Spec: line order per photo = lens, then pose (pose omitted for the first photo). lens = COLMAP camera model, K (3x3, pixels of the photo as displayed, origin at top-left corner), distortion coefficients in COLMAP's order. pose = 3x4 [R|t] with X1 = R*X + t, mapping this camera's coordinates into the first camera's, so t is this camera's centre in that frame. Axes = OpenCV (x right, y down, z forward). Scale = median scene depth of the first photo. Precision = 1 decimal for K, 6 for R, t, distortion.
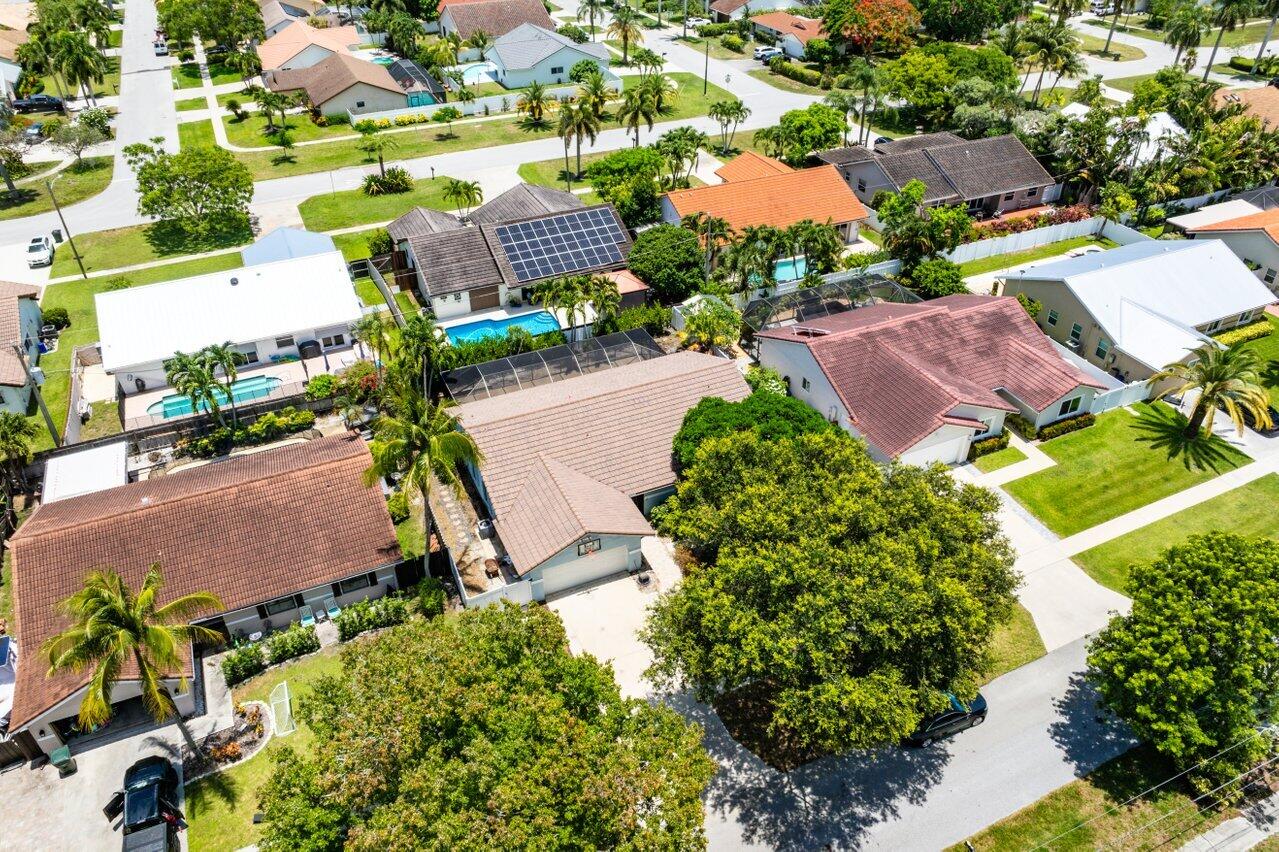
lens RADIAL K [[888.6, 0, 638.0], [0, 888.6, 449.5], [0, 0, 1]] dist [-0.028715, -0.004393]
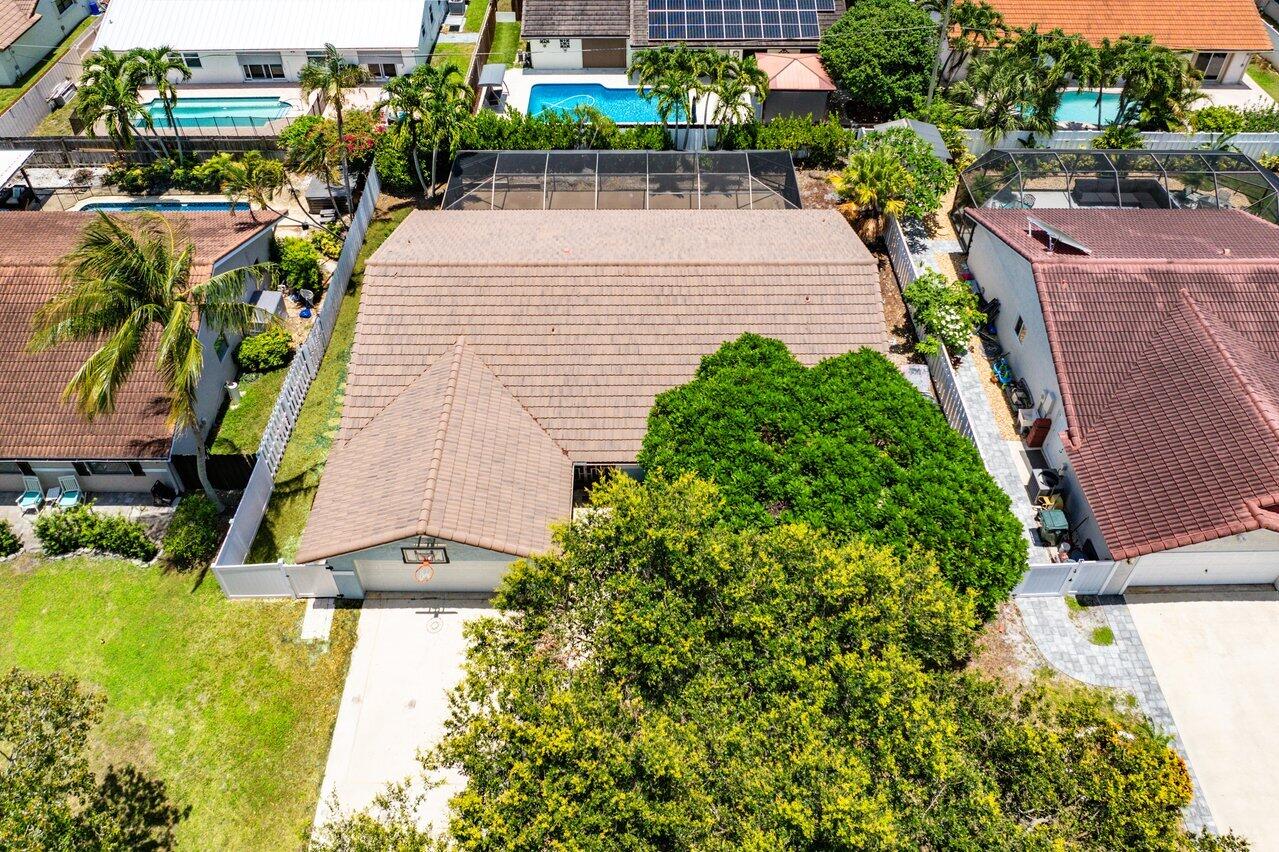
lens RADIAL K [[905.9, 0, 638.4], [0, 905.9, 264.1], [0, 0, 1]] dist [-0.027422, 0.000460]
pose [[0.908333, 0.273631, -0.316319, 0.121105], [-0.250731, 0.961577, 0.111818, -0.099140], [0.334762, -0.022256, 0.942040, 0.343091]]
